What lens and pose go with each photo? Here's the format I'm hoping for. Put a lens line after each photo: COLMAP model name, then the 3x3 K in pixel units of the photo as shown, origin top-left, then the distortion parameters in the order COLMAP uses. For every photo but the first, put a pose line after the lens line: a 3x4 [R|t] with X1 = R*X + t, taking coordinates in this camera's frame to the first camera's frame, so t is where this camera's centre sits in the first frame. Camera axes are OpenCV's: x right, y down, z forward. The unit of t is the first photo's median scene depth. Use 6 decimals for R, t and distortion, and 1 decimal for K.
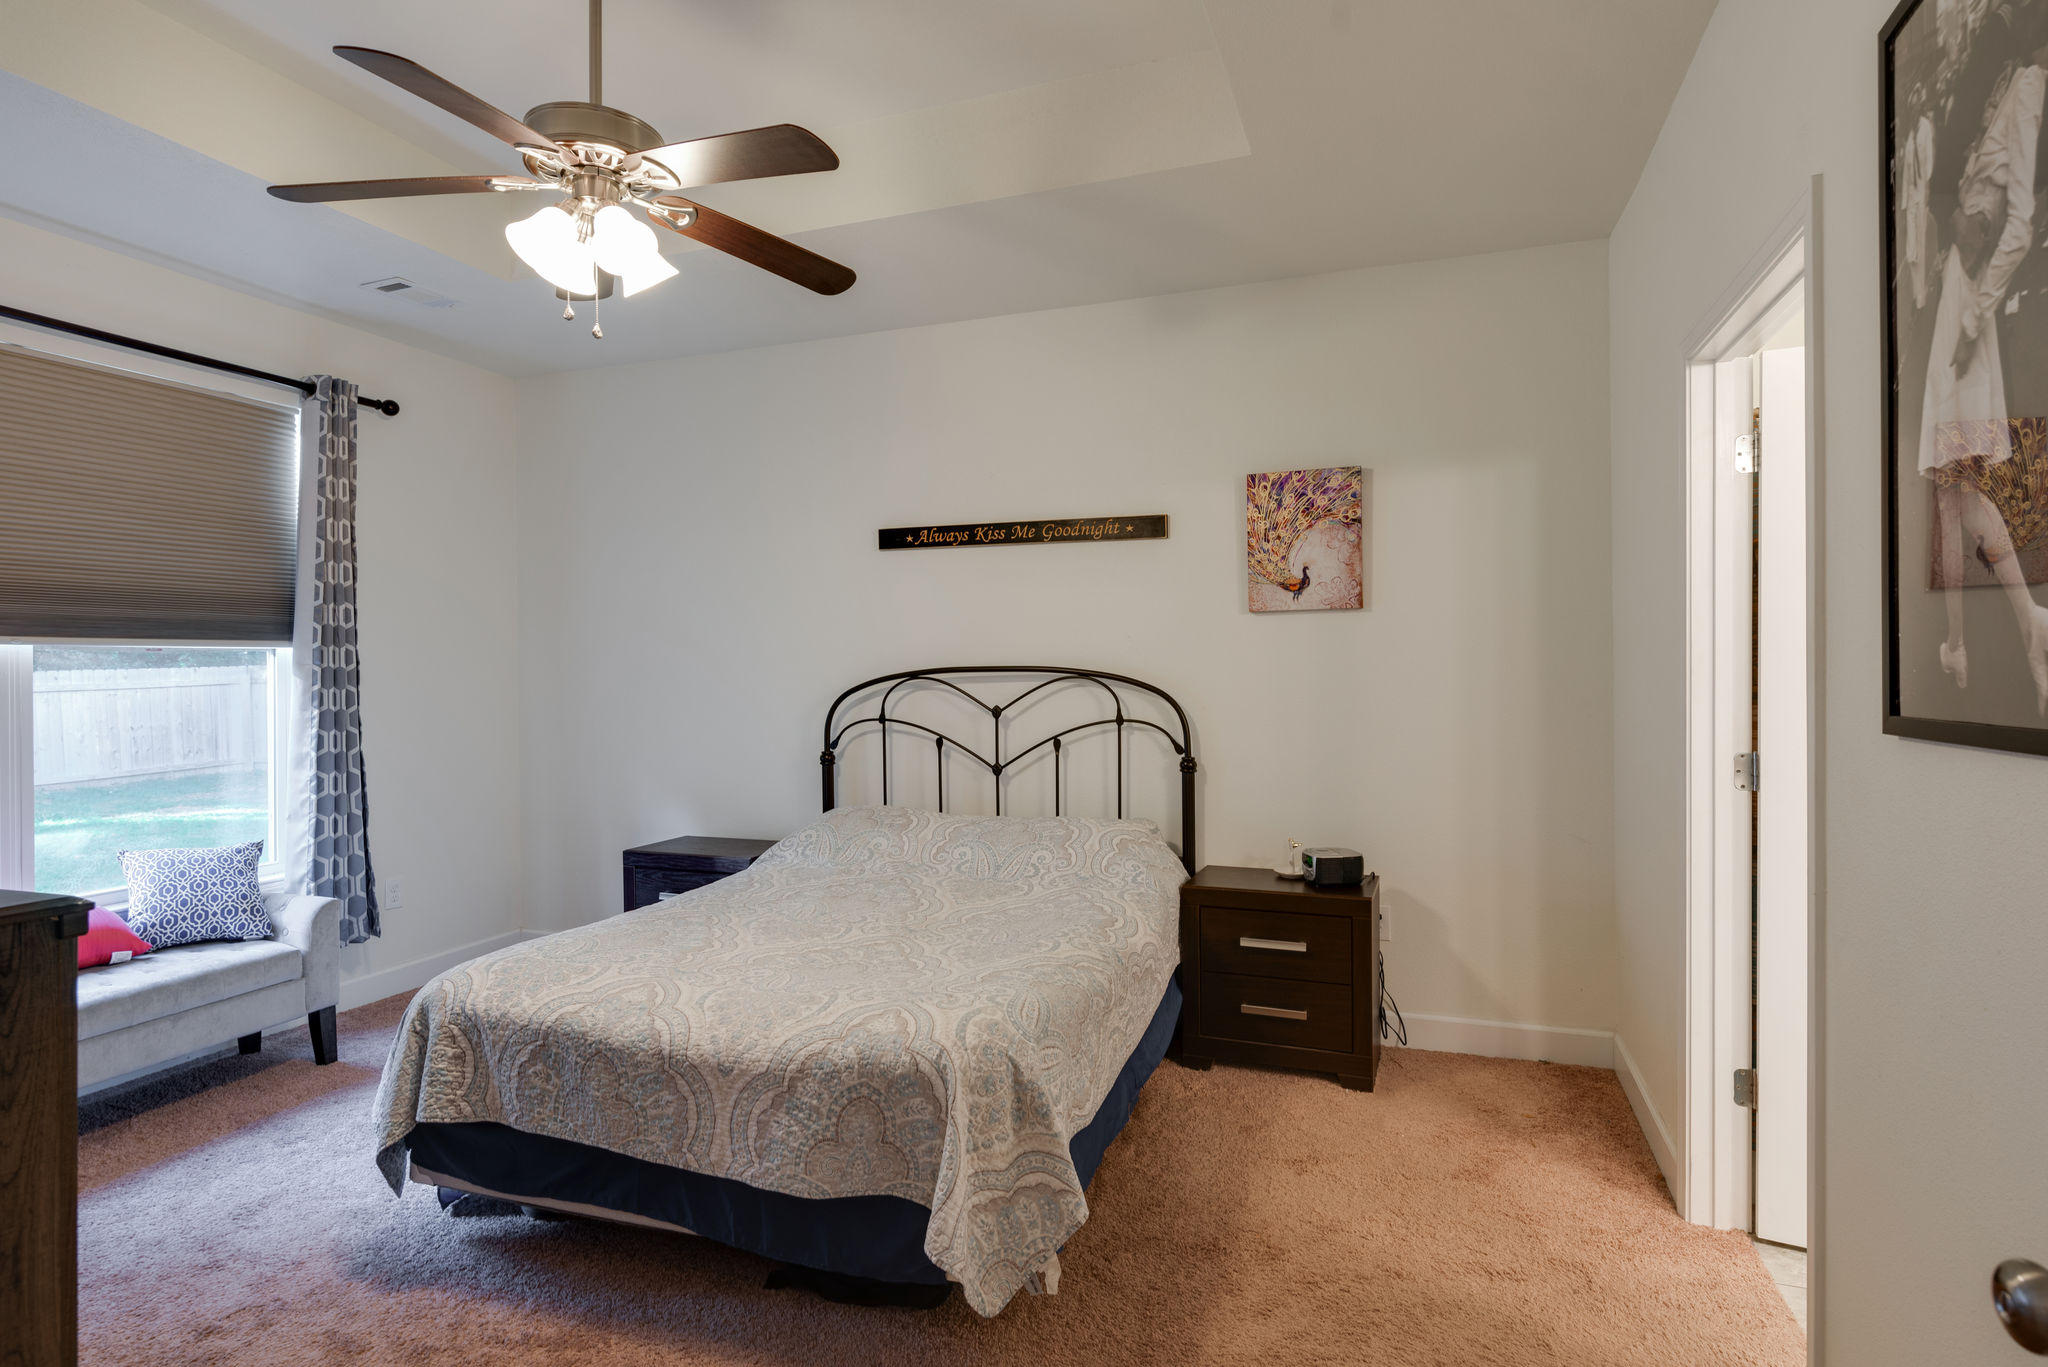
lens RADIAL K [[1076.5, 0, 1043.5], [0, 1076.5, 669.6], [0, 0, 1]] dist [-0.000435, 0.000468]
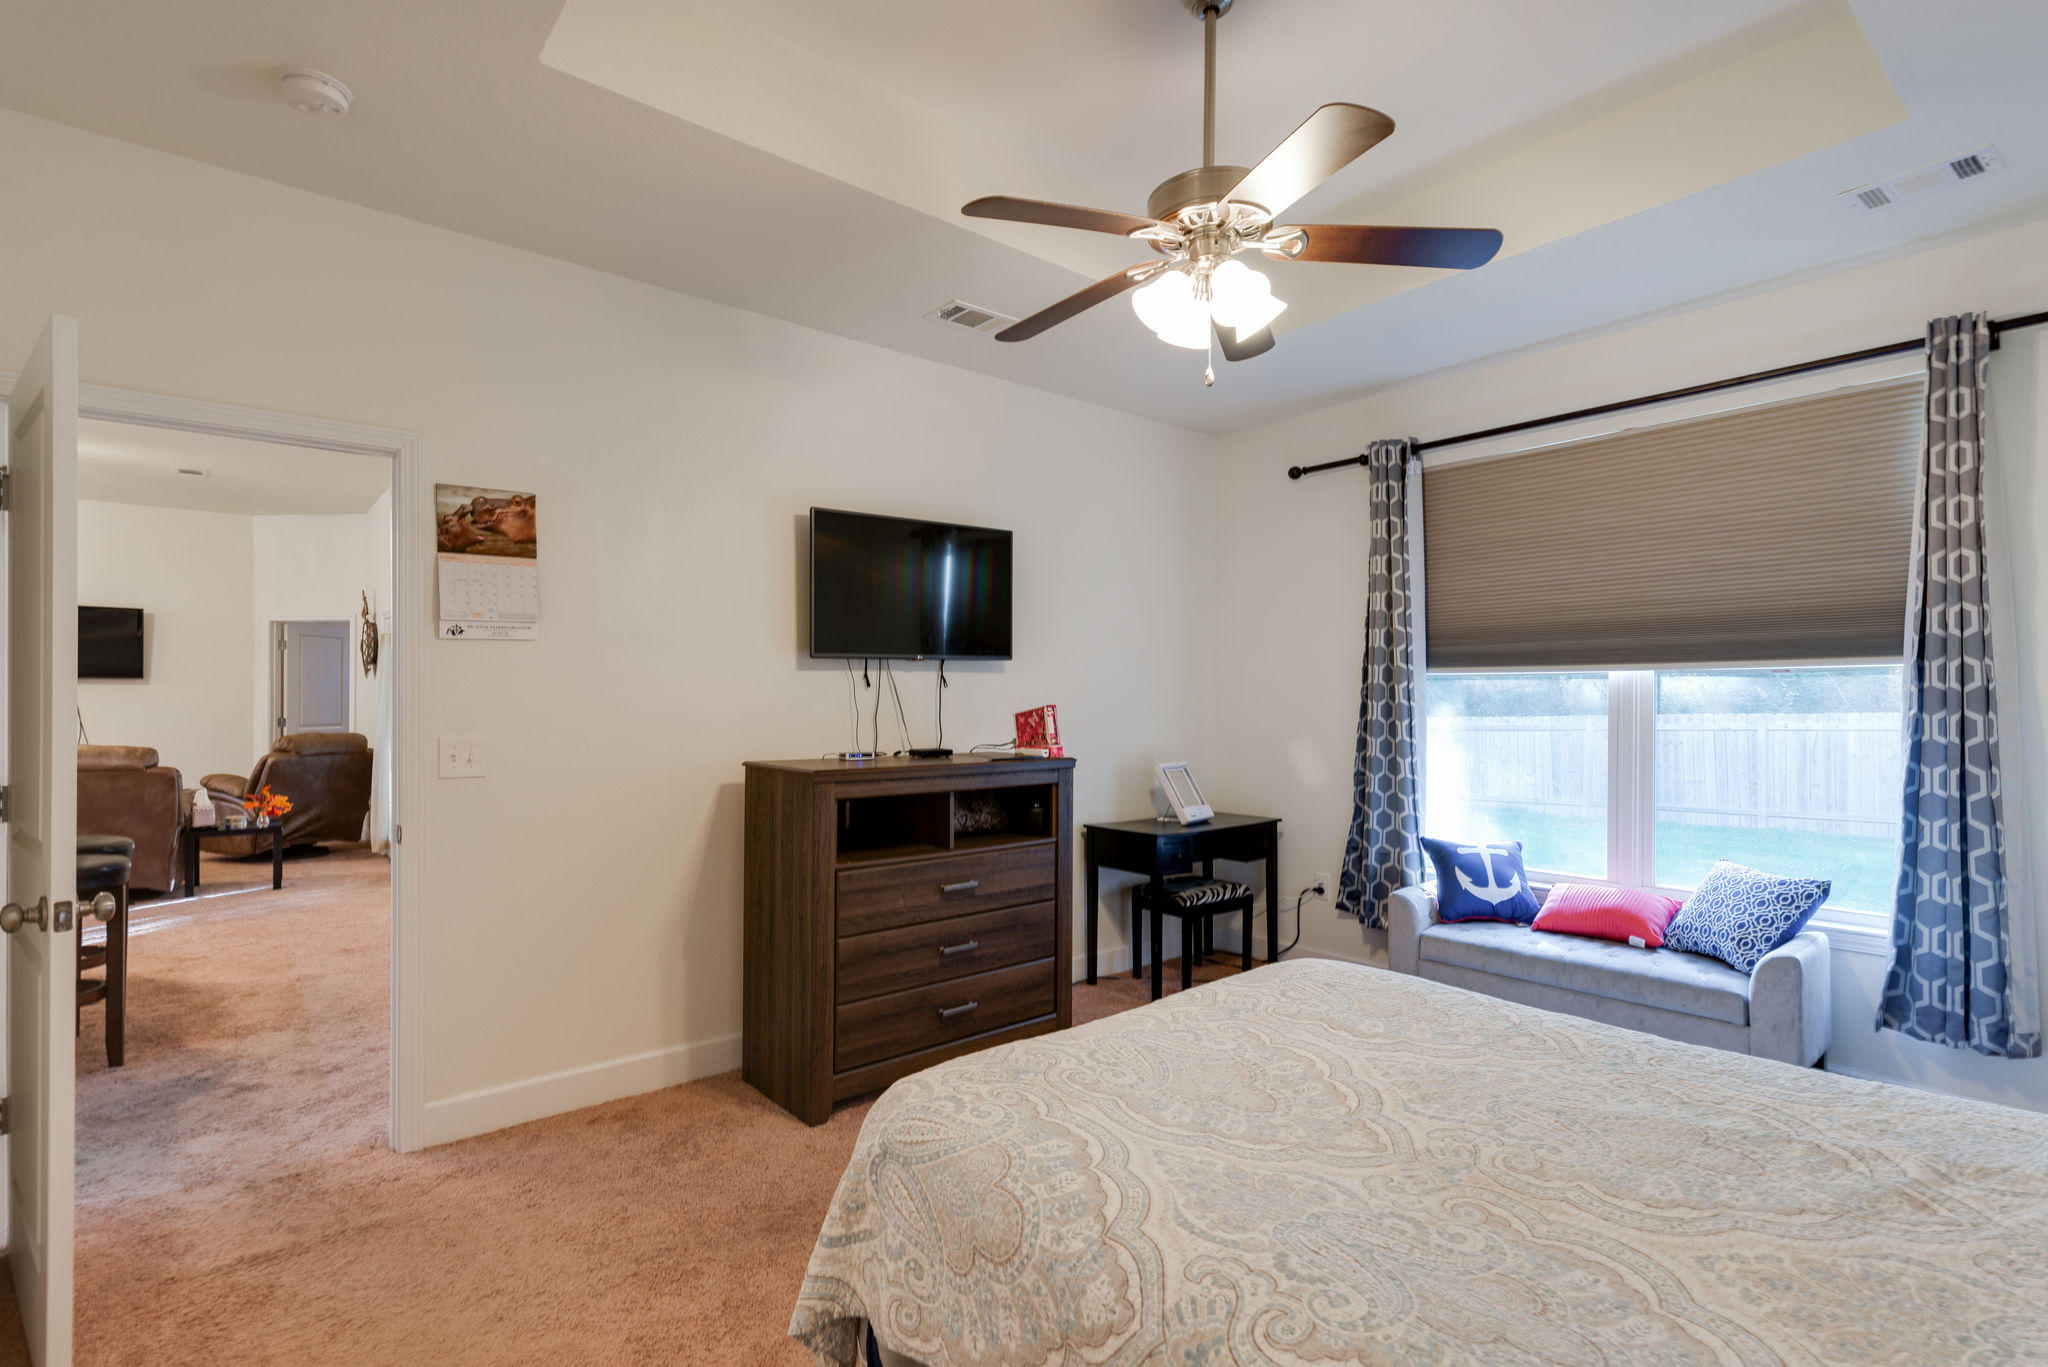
lens RADIAL K [[982.3, 0, 1024.0], [0, 982.3, 683.5], [0, 0, 1]] dist [0.032656, 0.000196]
pose [[-0.501756, -0.005415, -0.864992, 0.416793], [-0.001384, 0.999984, -0.005457, -0.000300], [0.865008, -0.001541, -0.501756, 1.049798]]
